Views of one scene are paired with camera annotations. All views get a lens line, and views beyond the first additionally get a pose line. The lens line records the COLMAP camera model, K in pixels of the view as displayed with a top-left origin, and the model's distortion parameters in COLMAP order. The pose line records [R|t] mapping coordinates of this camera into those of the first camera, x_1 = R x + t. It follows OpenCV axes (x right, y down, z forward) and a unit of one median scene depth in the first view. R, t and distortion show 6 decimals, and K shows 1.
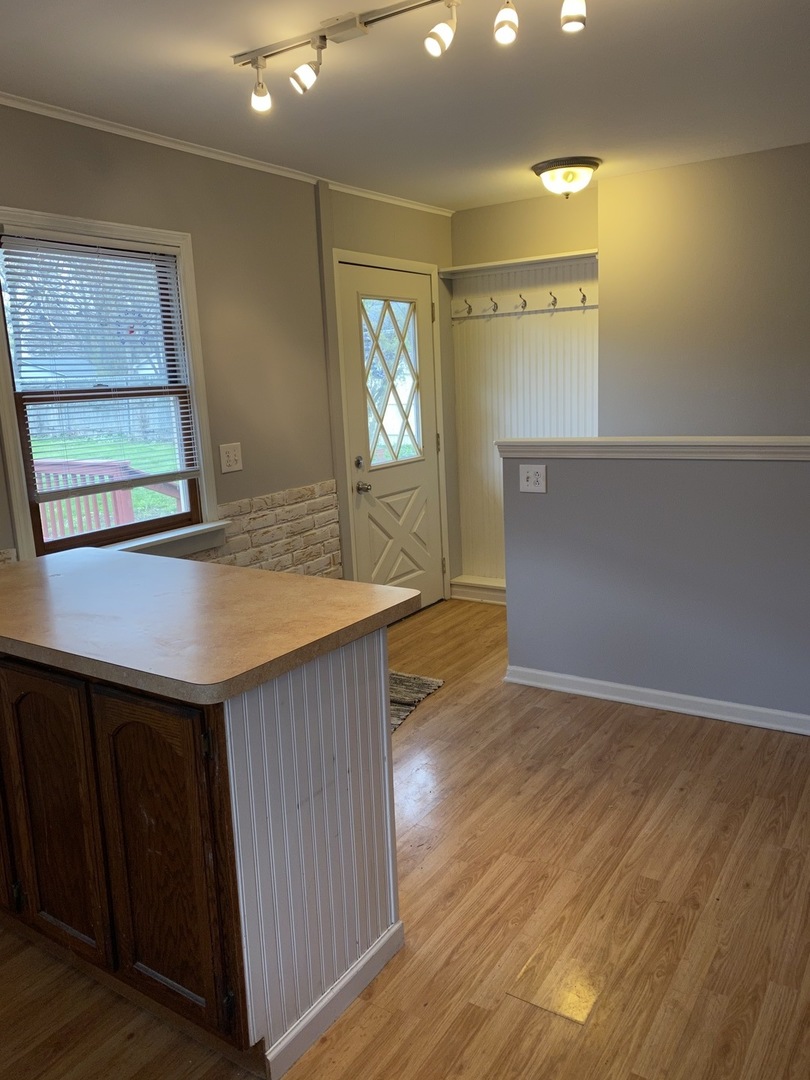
lens RADIAL K [[828.8, 0, 407.1], [0, 828.8, 533.5], [0, 0, 1]] dist [0.055848, -0.089758]
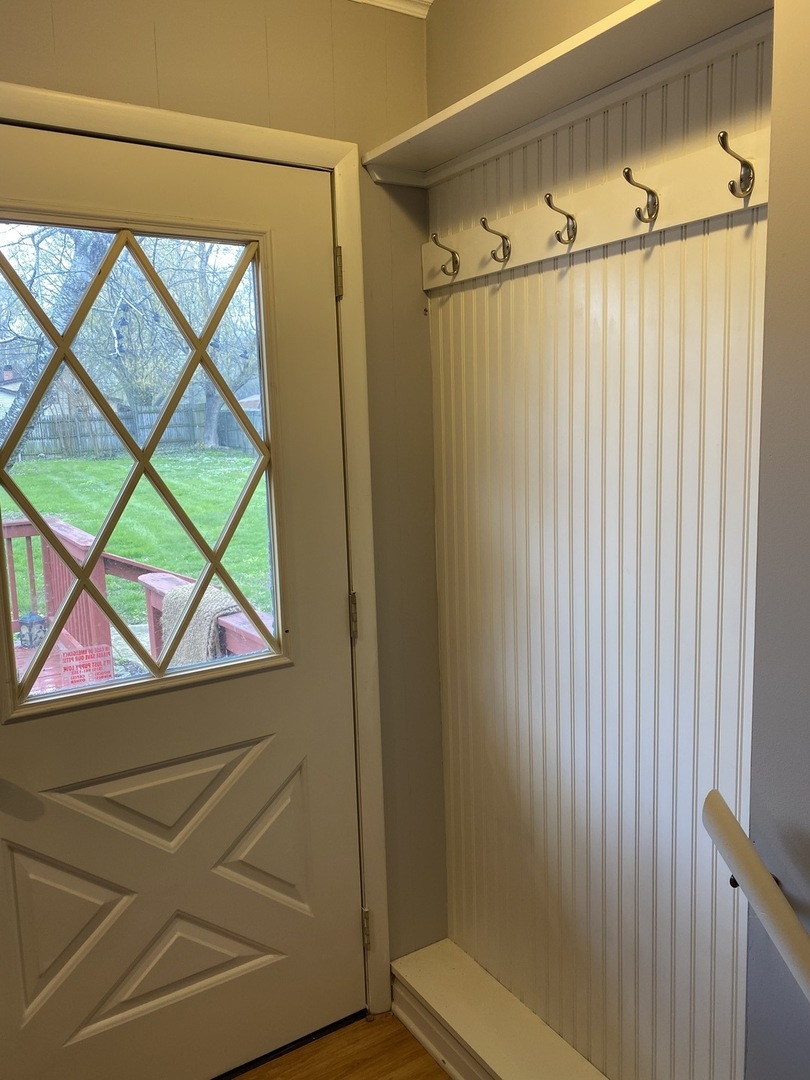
lens RADIAL K [[828.8, 0, 407.1], [0, 828.8, 533.5], [0, 0, 1]] dist [0.055848, -0.089758]
pose [[0.912682, 0.074989, -0.401731, 0.216927], [-0.089419, 0.995844, -0.017260, -0.148043], [0.398767, 0.051676, 0.915595, 0.684298]]
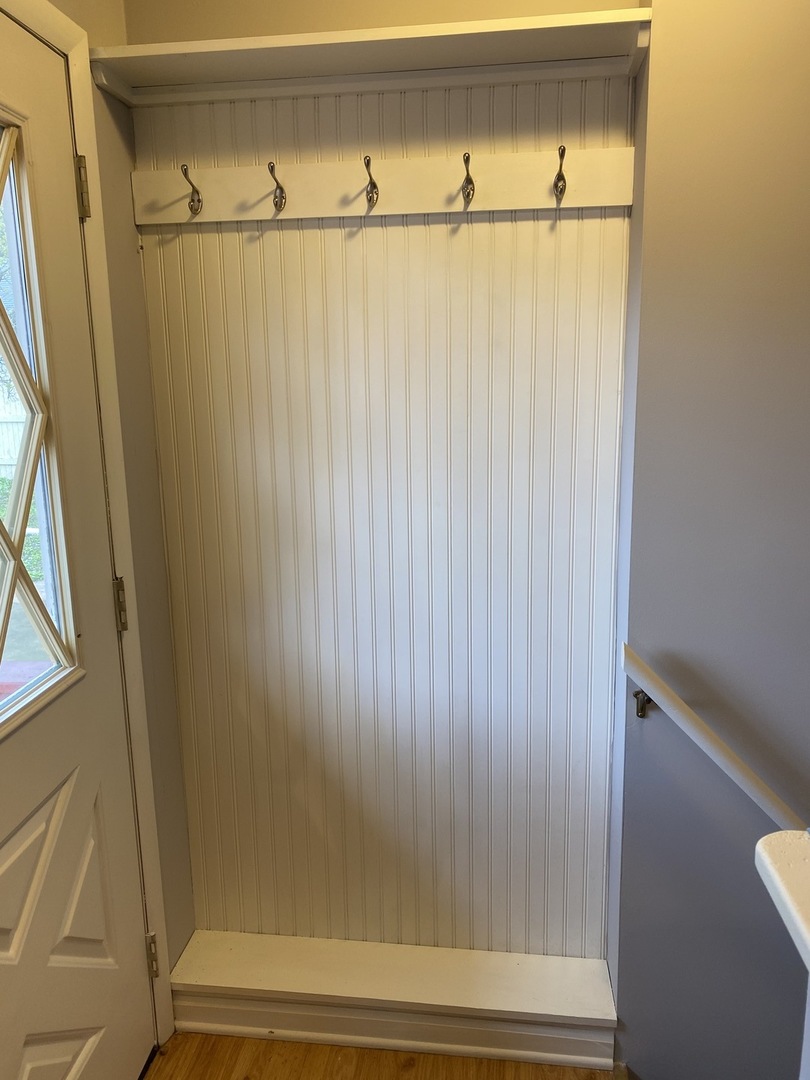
lens RADIAL K [[818.8, 0, 387.8], [0, 818.8, 533.7], [0, 0, 1]] dist [0.008648, 0.008251]
pose [[0.894088, -0.058407, 0.444066, -0.009607], [0.064629, 0.997909, 0.001128, -0.135577], [-0.443204, 0.027691, 0.895993, 0.693705]]
